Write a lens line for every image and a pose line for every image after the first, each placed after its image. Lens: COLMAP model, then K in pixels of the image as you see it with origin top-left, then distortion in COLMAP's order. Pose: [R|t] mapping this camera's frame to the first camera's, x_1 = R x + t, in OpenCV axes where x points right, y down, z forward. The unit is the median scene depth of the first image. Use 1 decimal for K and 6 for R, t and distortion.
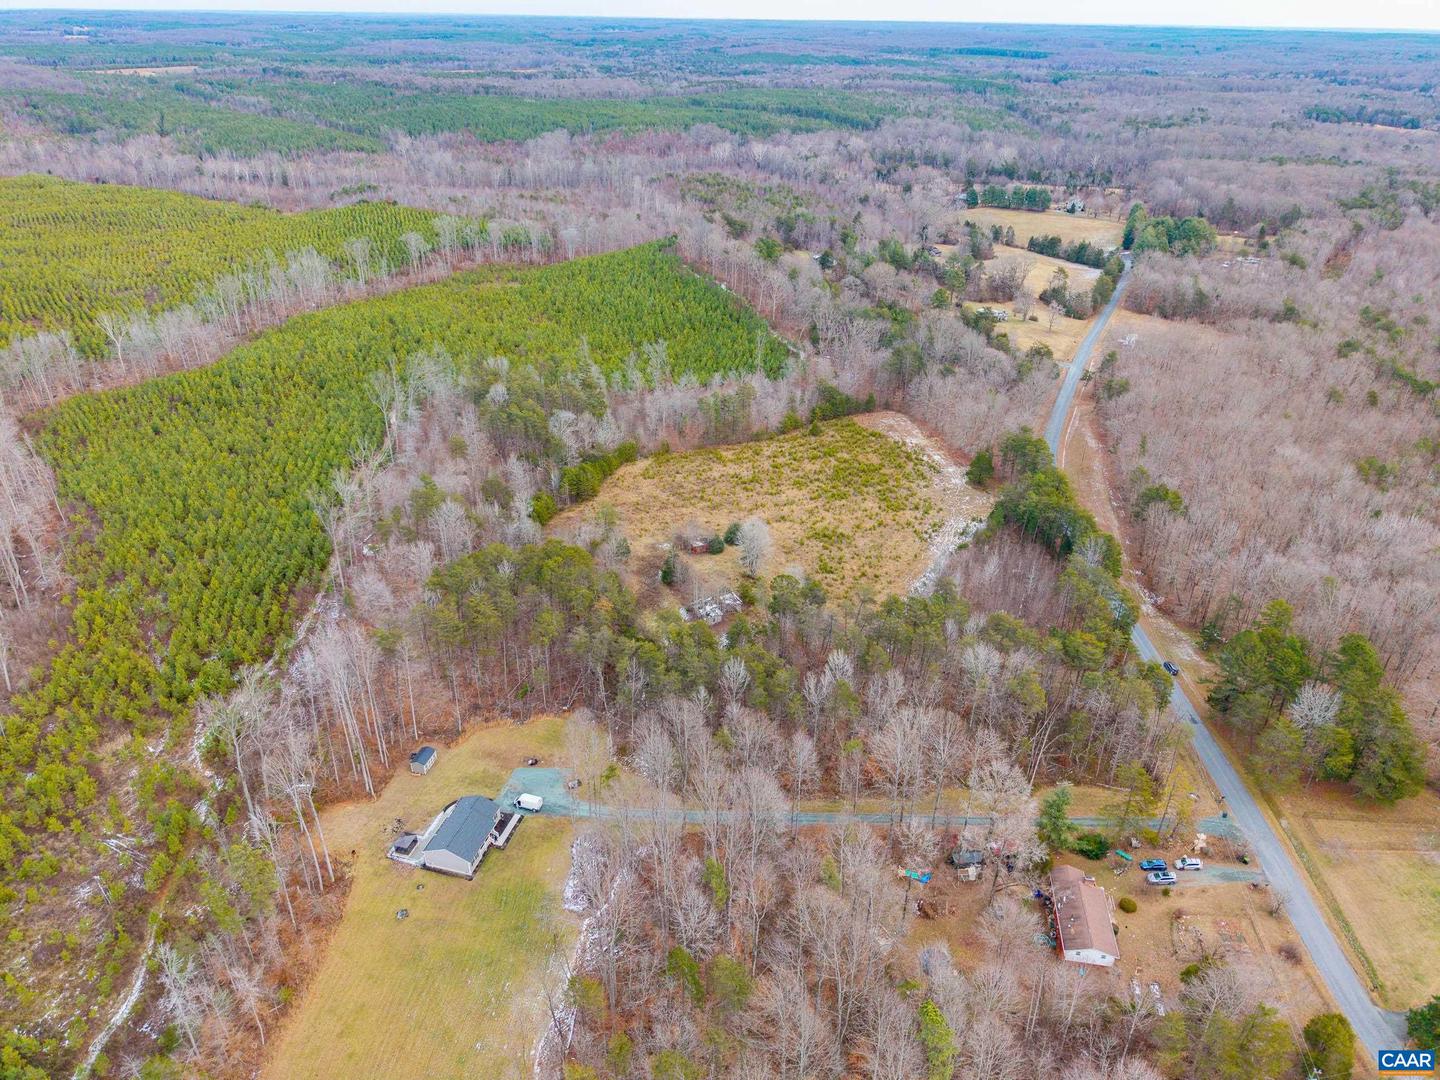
lens RADIAL K [[964.7, 0, 716.8], [0, 964.7, 543.0], [0, 0, 1]] dist [0.019679, -0.014183]
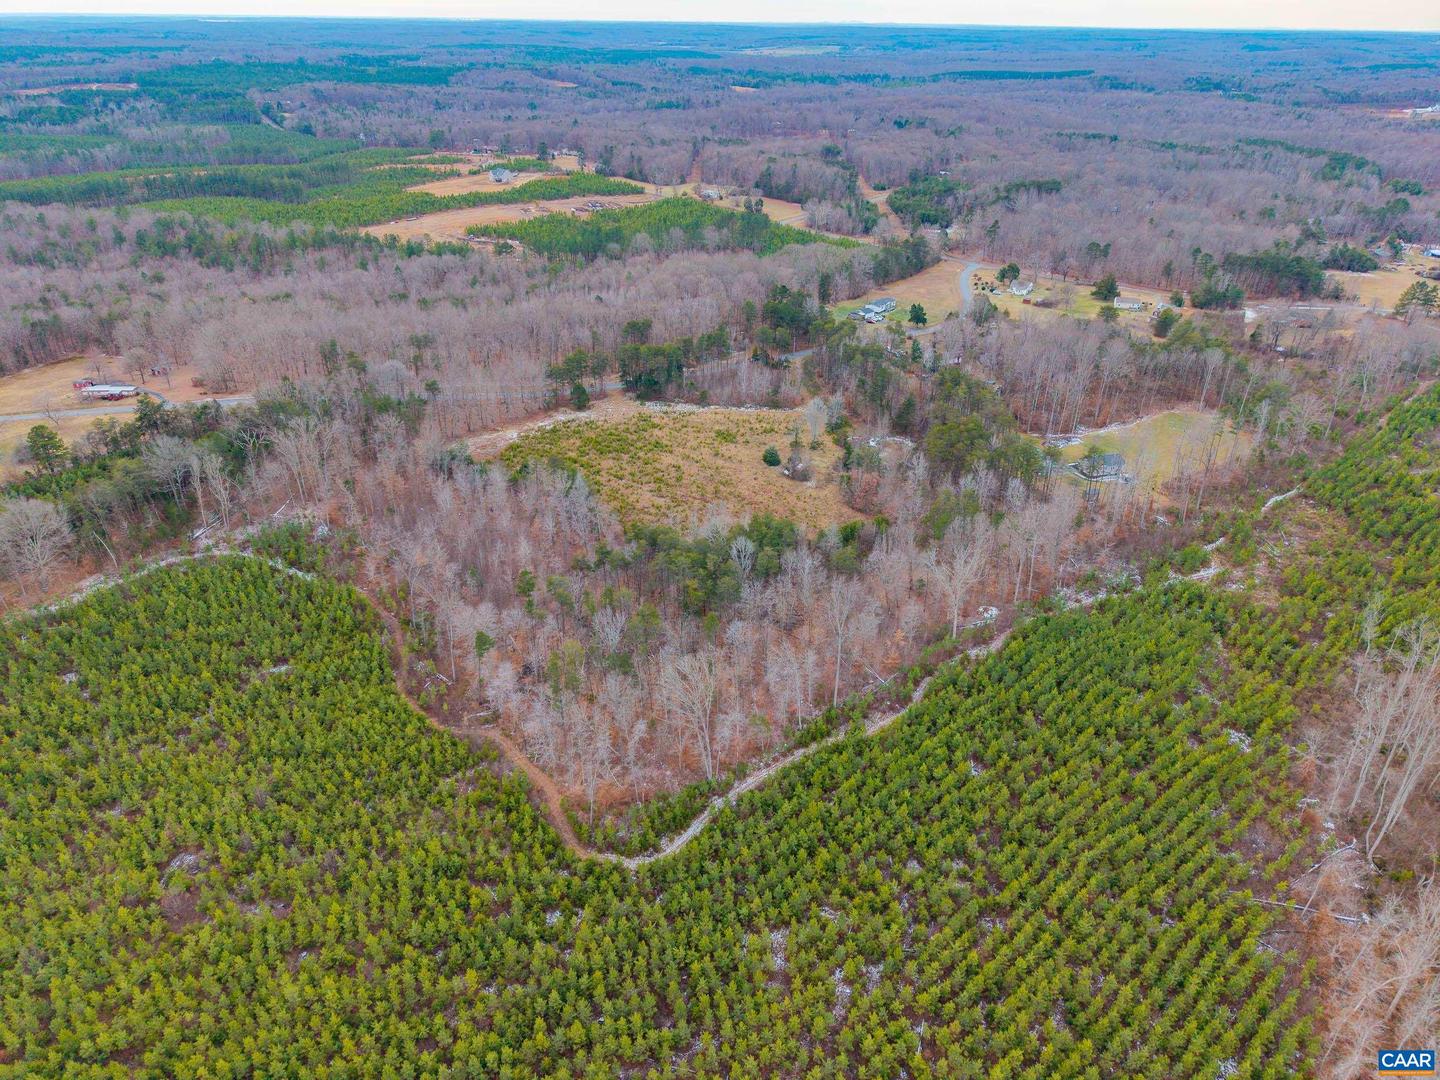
lens RADIAL K [[964.7, 0, 716.8], [0, 964.7, 543.0], [0, 0, 1]] dist [0.019679, -0.014183]
pose [[-0.519389, -0.426474, 0.740510, -0.686147], [0.392581, 0.650619, 0.650058, -0.582340], [-0.759022, 0.628343, -0.170499, 1.016424]]
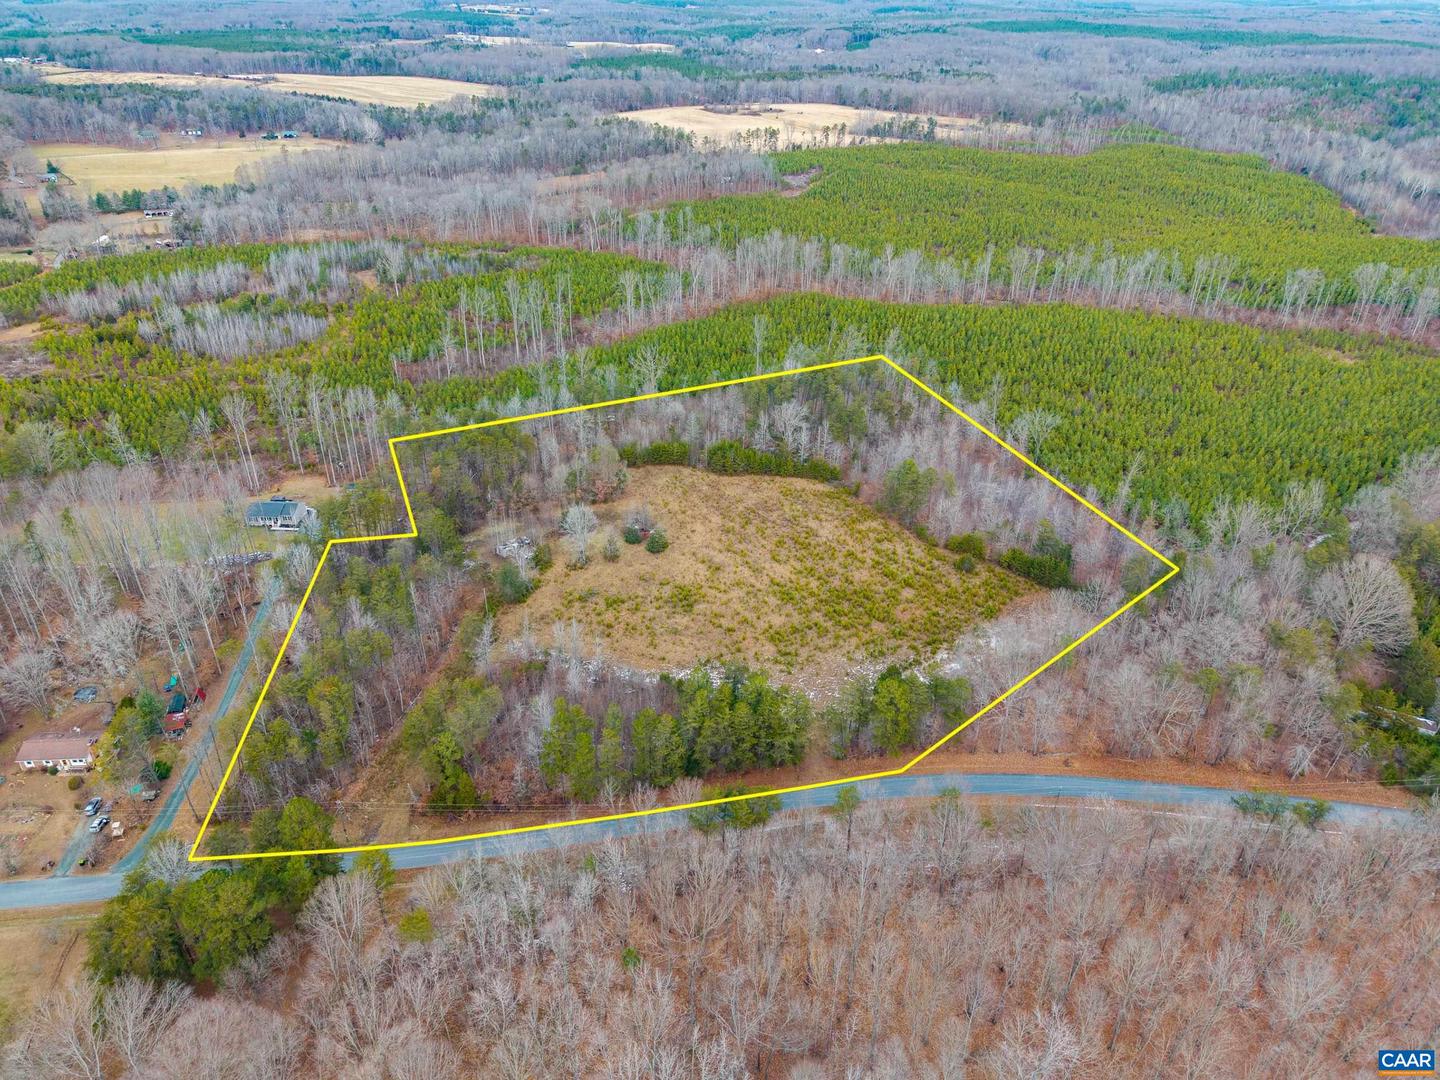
lens RADIAL K [[964.7, 0, 716.8], [0, 964.7, 543.0], [0, 0, 1]] dist [0.019679, -0.014183]
pose [[0.223884, 0.484294, -0.845775, 0.657064], [-0.476172, 0.811532, 0.338640, -0.281054], [0.850374, 0.326918, 0.412296, 0.494474]]
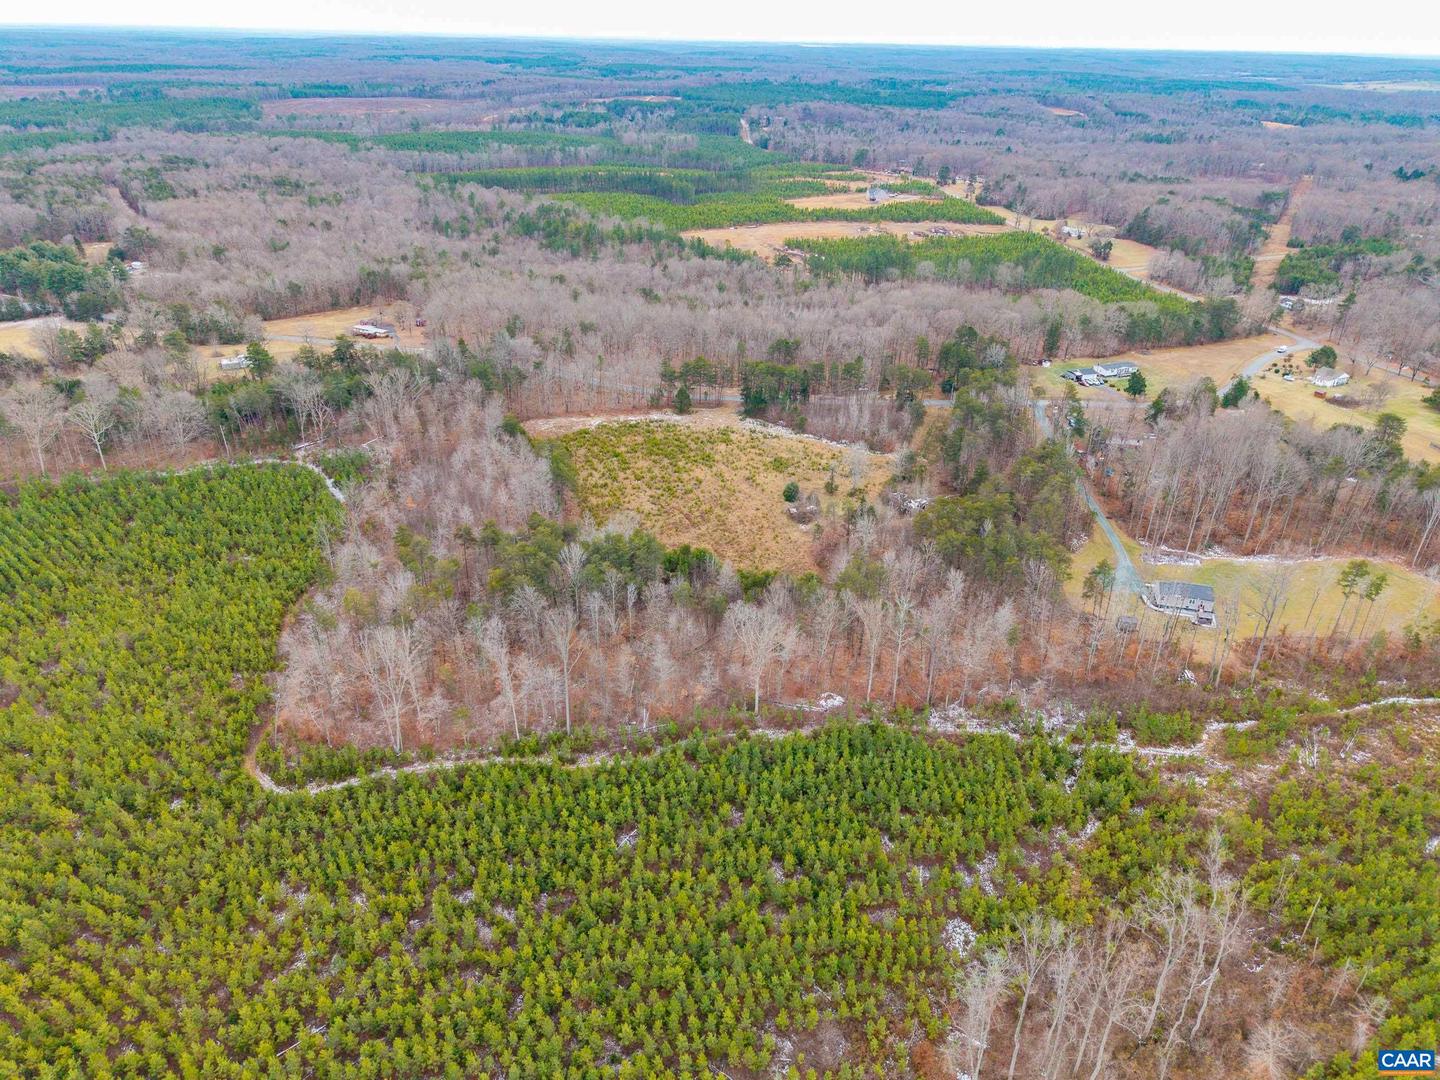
lens RADIAL K [[964.7, 0, 716.8], [0, 964.7, 543.0], [0, 0, 1]] dist [0.019679, -0.014183]
pose [[-0.018410, -0.479258, 0.877481, -0.785238], [0.461185, 0.774618, 0.432753, -0.387803], [-0.887113, 0.412649, 0.206766, 0.660659]]
